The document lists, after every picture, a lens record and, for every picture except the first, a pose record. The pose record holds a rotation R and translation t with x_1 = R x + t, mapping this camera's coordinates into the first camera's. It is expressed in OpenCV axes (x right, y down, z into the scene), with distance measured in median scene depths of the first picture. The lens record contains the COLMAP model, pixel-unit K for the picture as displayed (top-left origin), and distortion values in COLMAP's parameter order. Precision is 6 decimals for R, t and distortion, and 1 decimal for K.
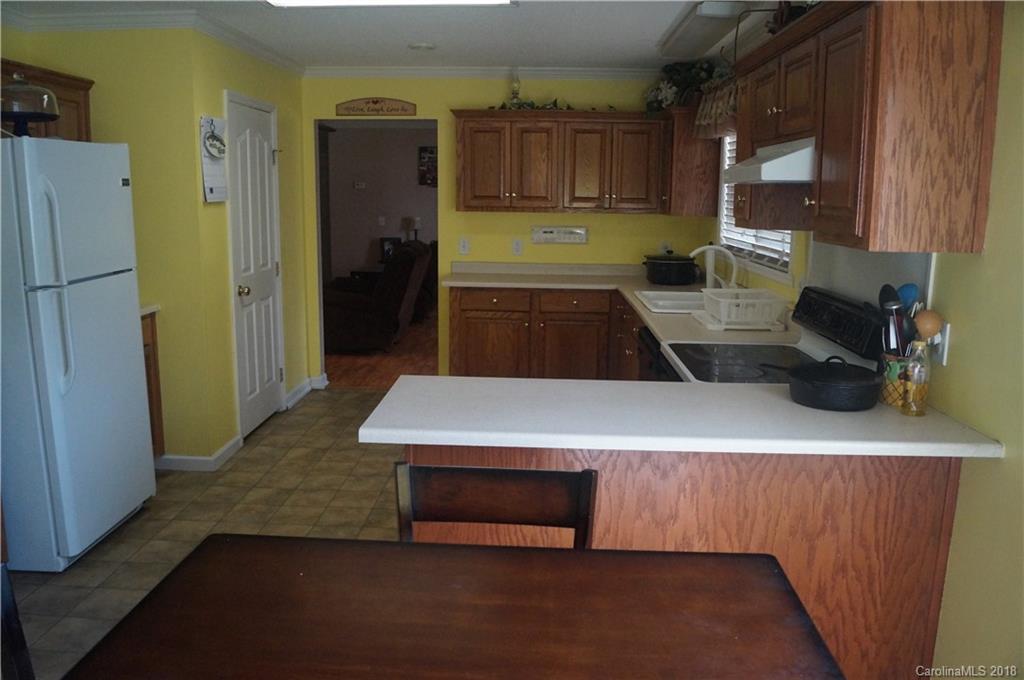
lens RADIAL K [[807.4, 0, 512.4], [0, 807.4, 332.8], [0, 0, 1]] dist [-0.084801, 0.015817]
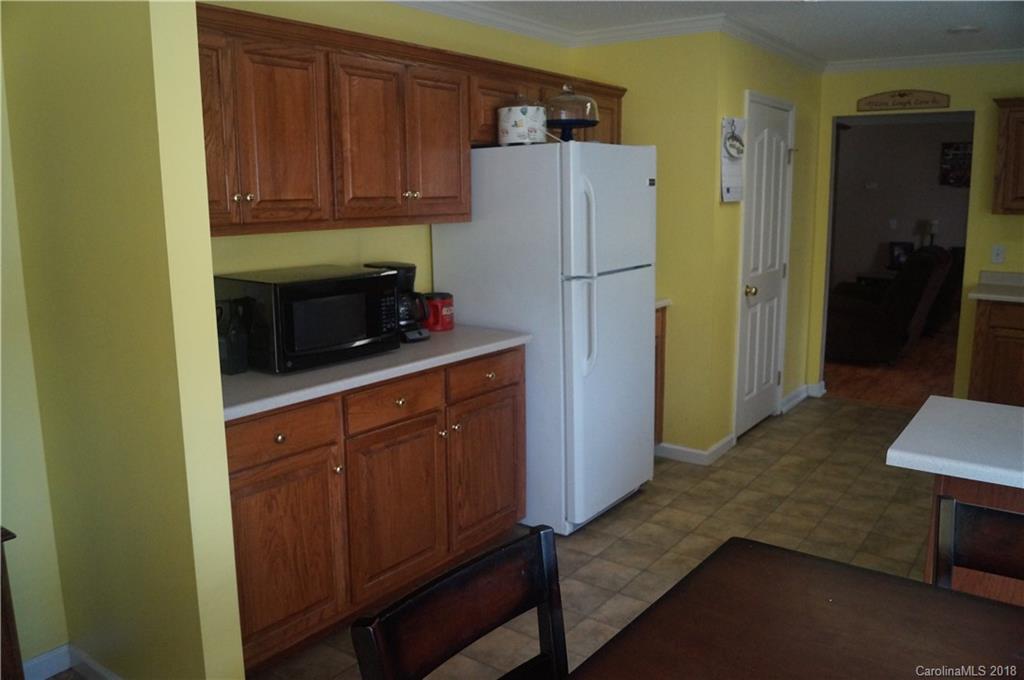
lens RADIAL K [[807.4, 0, 512.6], [0, 807.4, 328.8], [0, 0, 1]] dist [-0.084801, 0.015817]
pose [[0.828108, 0.078480, -0.555048, -0.026248], [-0.081555, 0.996484, 0.019221, -0.000163], [0.554605, 0.029350, 0.831596, 0.005005]]
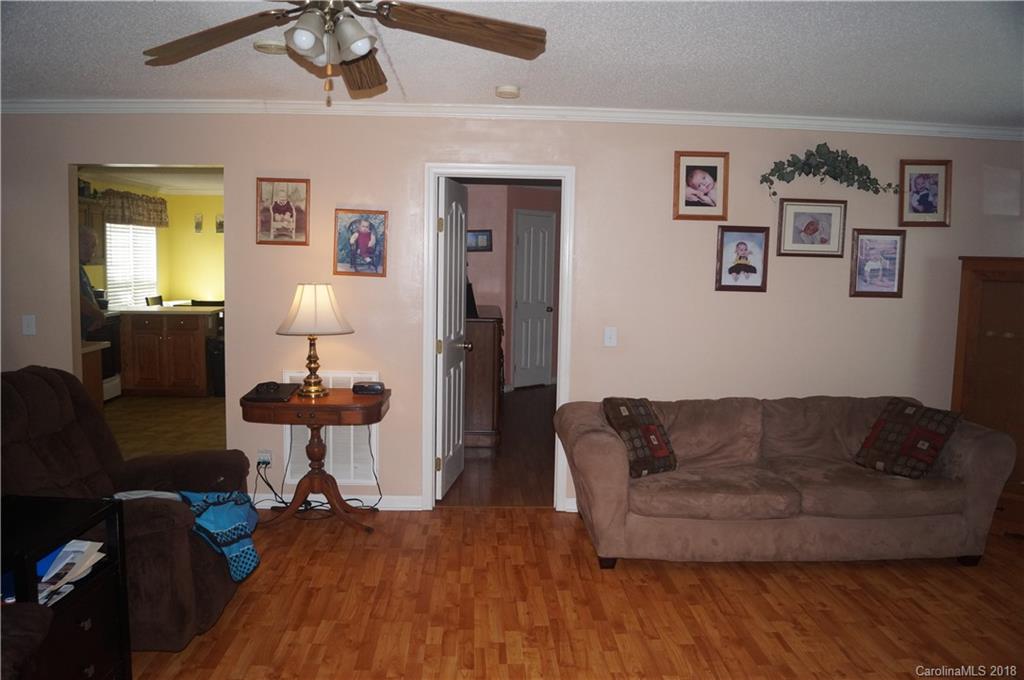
lens RADIAL K [[807.4, 0, 509.4], [0, 807.4, 330.3], [0, 0, 1]] dist [-0.084801, 0.015817]
pose [[-0.996289, -0.021506, -0.083339, -0.656309], [-0.042656, 0.964373, 0.261084, -0.467494], [0.074756, 0.263670, -0.961712, 2.586310]]
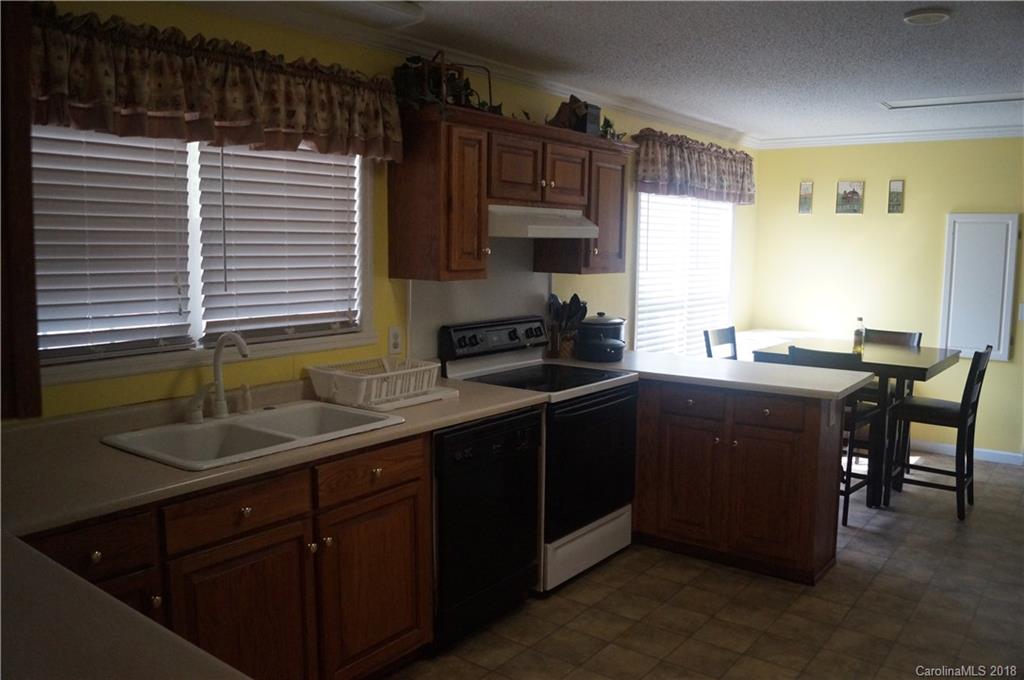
lens RADIAL K [[807.4, 0, 514.1], [0, 807.4, 334.3], [0, 0, 1]] dist [-0.084801, 0.015817]
pose [[-0.814465, -0.085597, 0.573864, -0.275597], [0.080805, 0.962686, 0.258277, -0.258294], [-0.574558, 0.256729, -0.777157, 1.421351]]
